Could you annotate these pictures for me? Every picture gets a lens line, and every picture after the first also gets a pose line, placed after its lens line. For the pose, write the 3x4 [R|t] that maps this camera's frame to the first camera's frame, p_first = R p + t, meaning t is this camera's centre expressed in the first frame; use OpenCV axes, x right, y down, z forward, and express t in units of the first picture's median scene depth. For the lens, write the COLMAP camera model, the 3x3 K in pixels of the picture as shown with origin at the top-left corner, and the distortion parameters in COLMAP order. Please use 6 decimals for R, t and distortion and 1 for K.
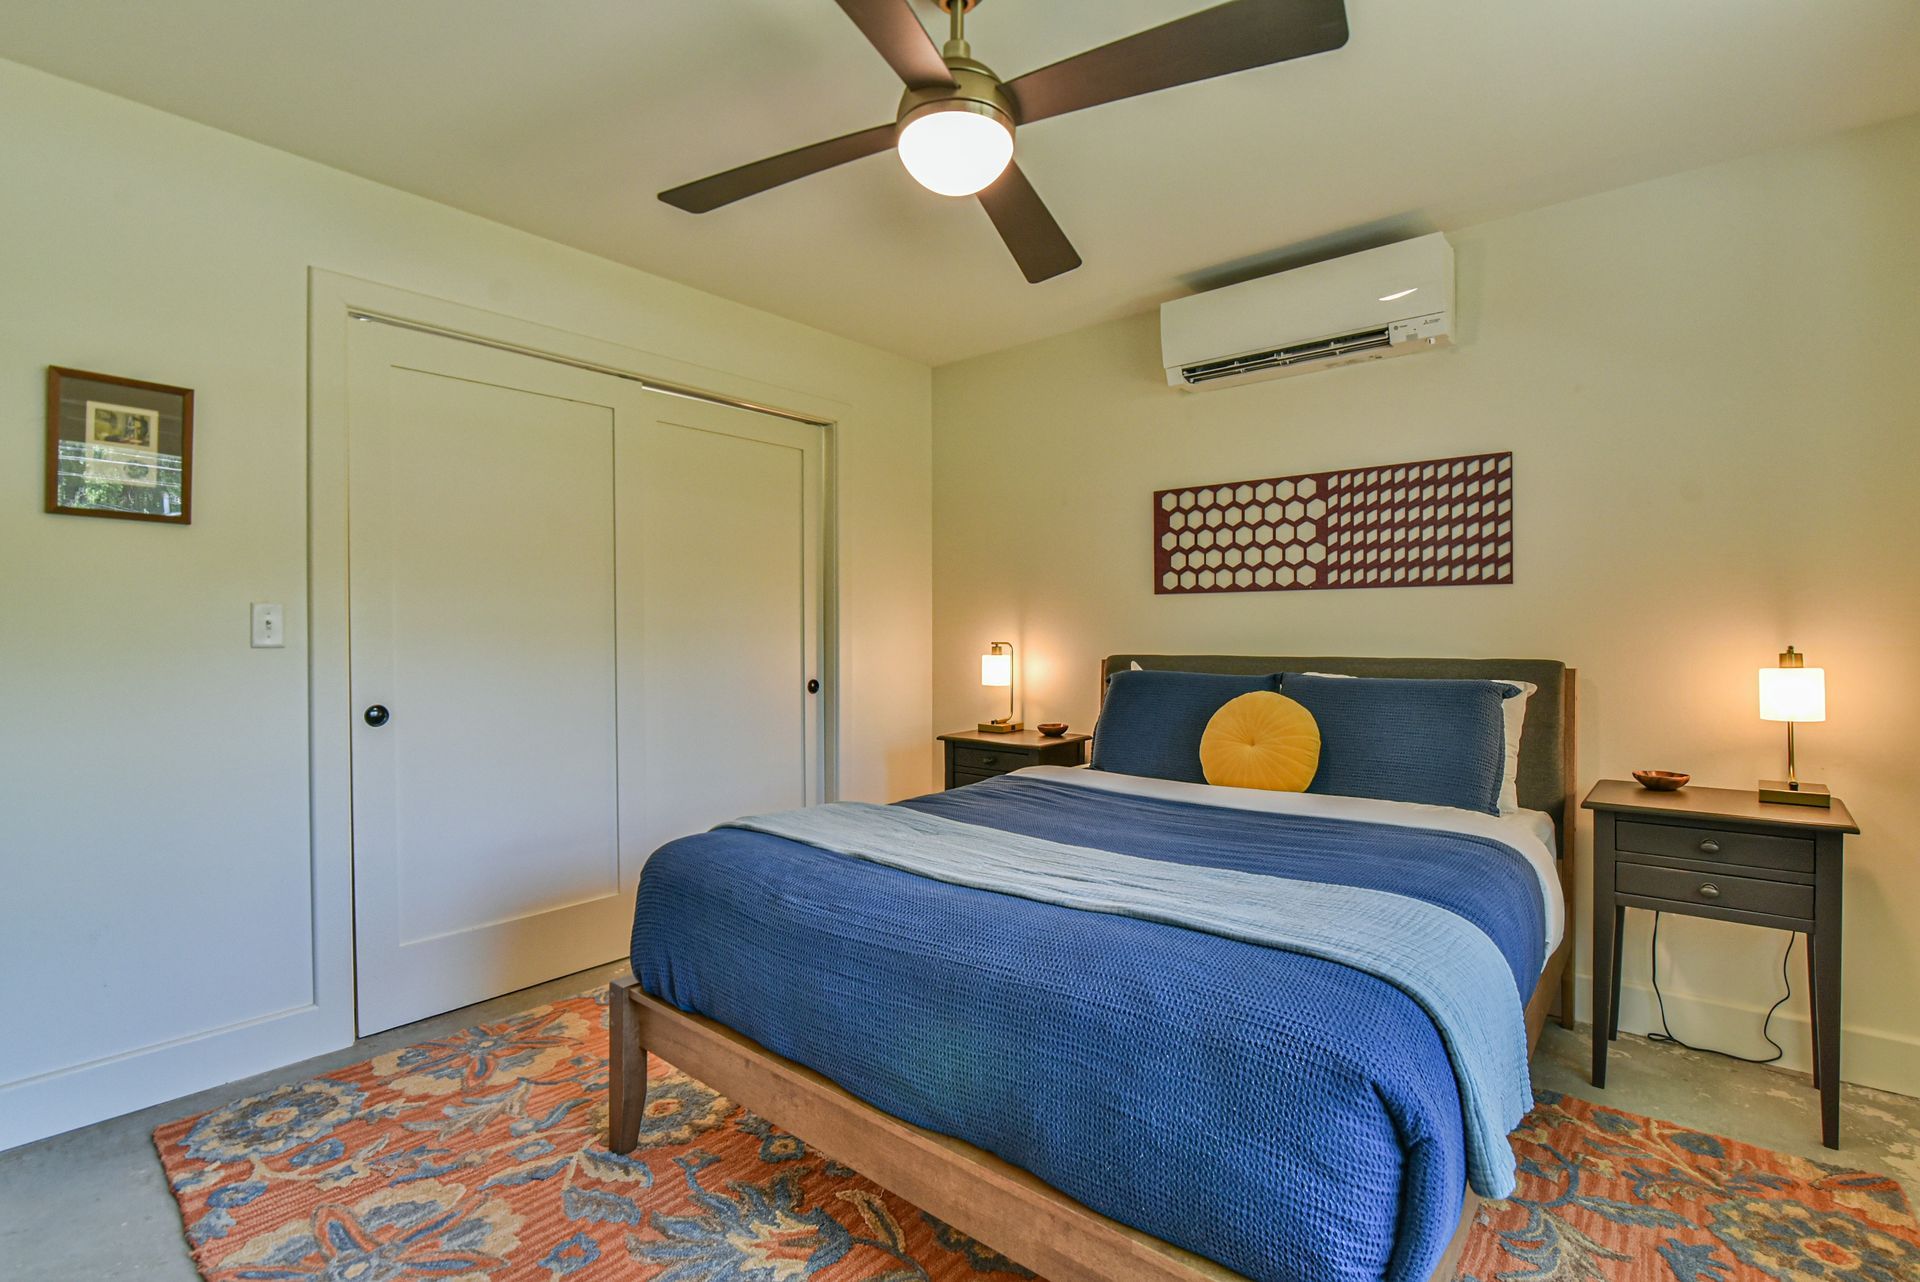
lens RADIAL K [[893.6, 0, 960.6], [0, 893.6, 639.8], [0, 0, 1]] dist [-0.016177, 0.000702]
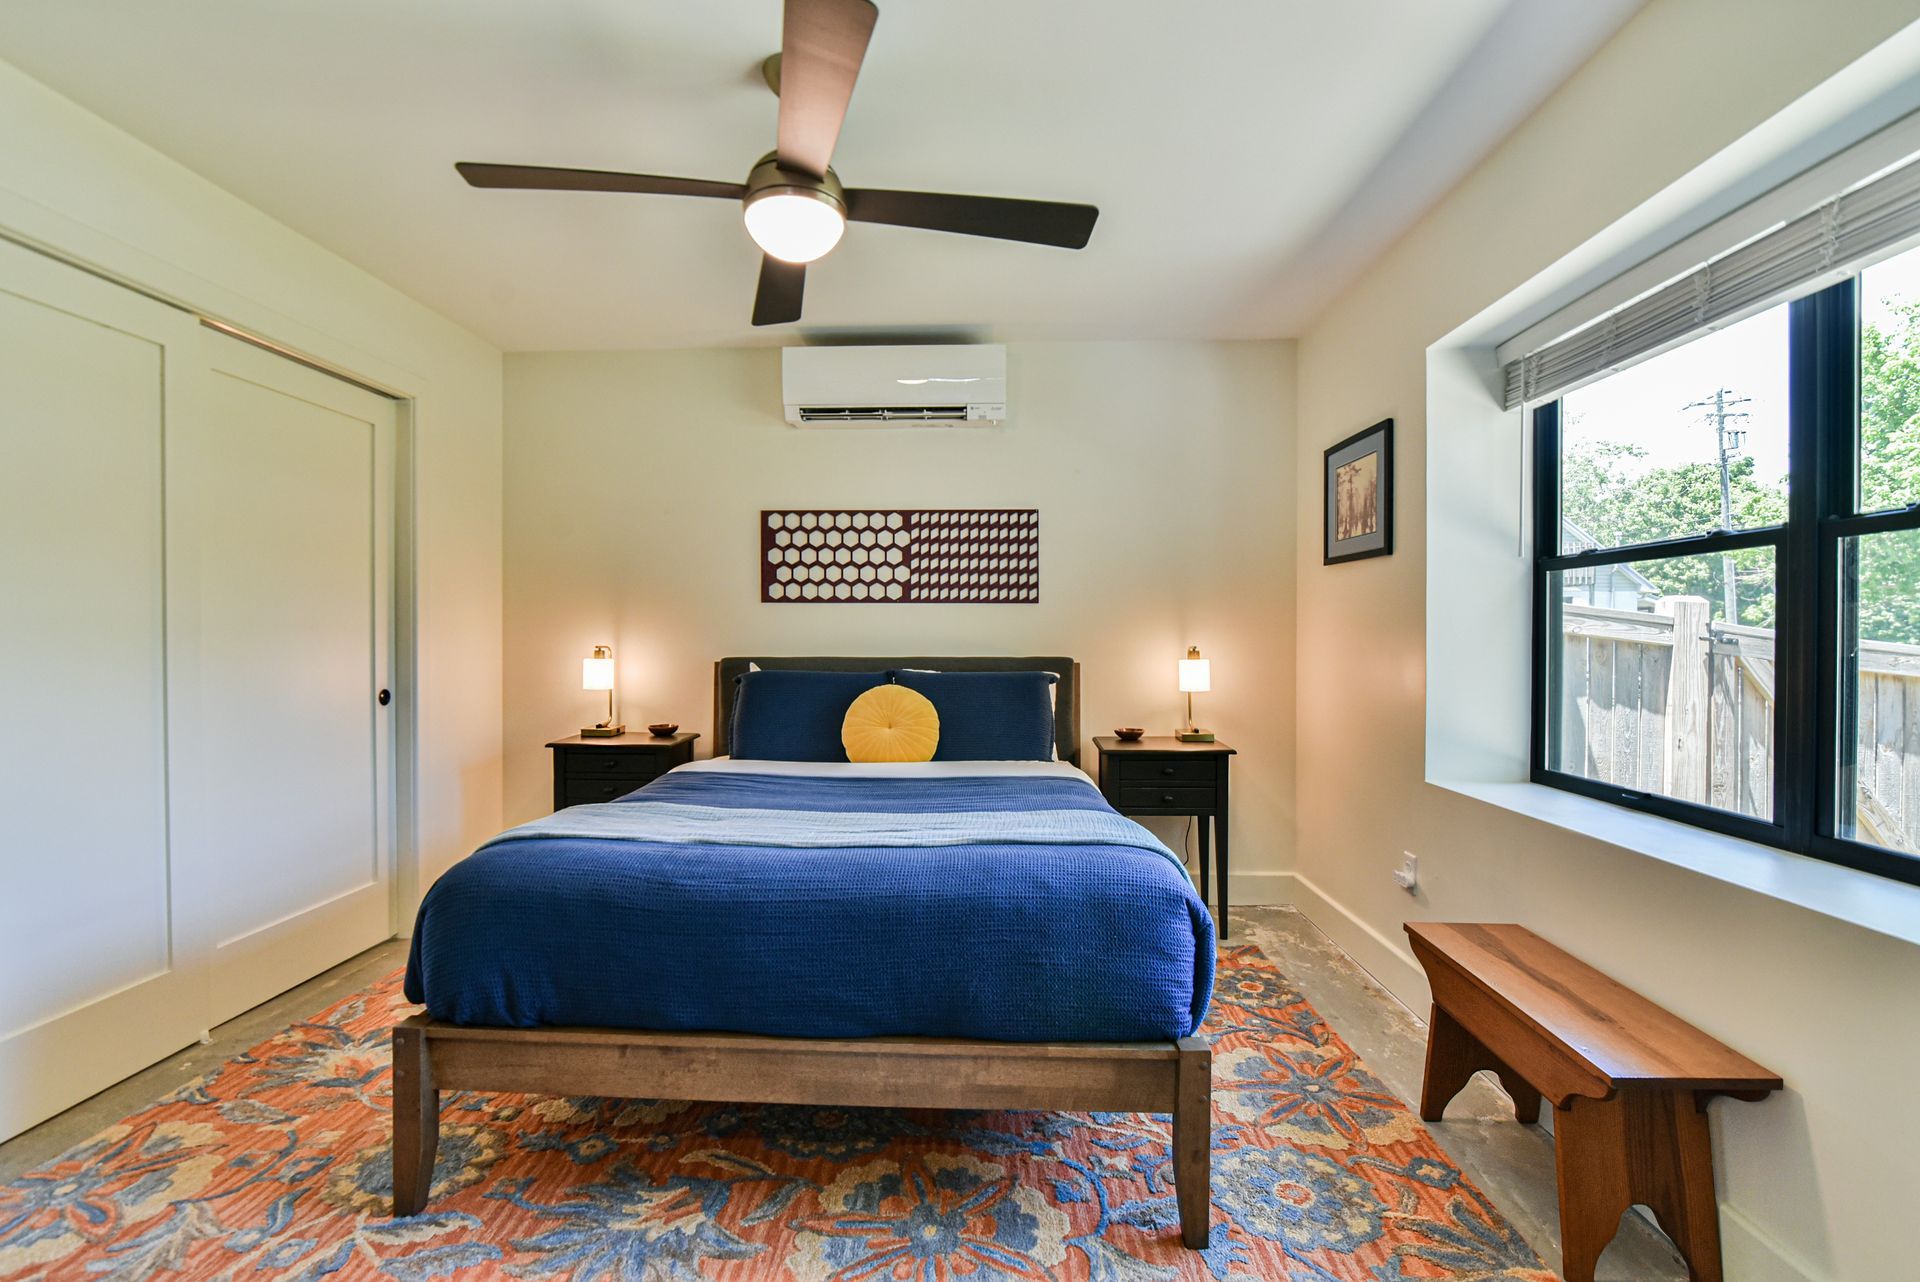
lens RADIAL K [[893.6, 0, 951.9], [0, 893.6, 640.4], [0, 0, 1]] dist [-0.016177, 0.000702]
pose [[0.786275, 0.000652, 0.617876, -0.361712], [0.001596, 0.999994, -0.003087, 0.000315], [-0.617874, 0.003414, 0.786269, -0.031241]]
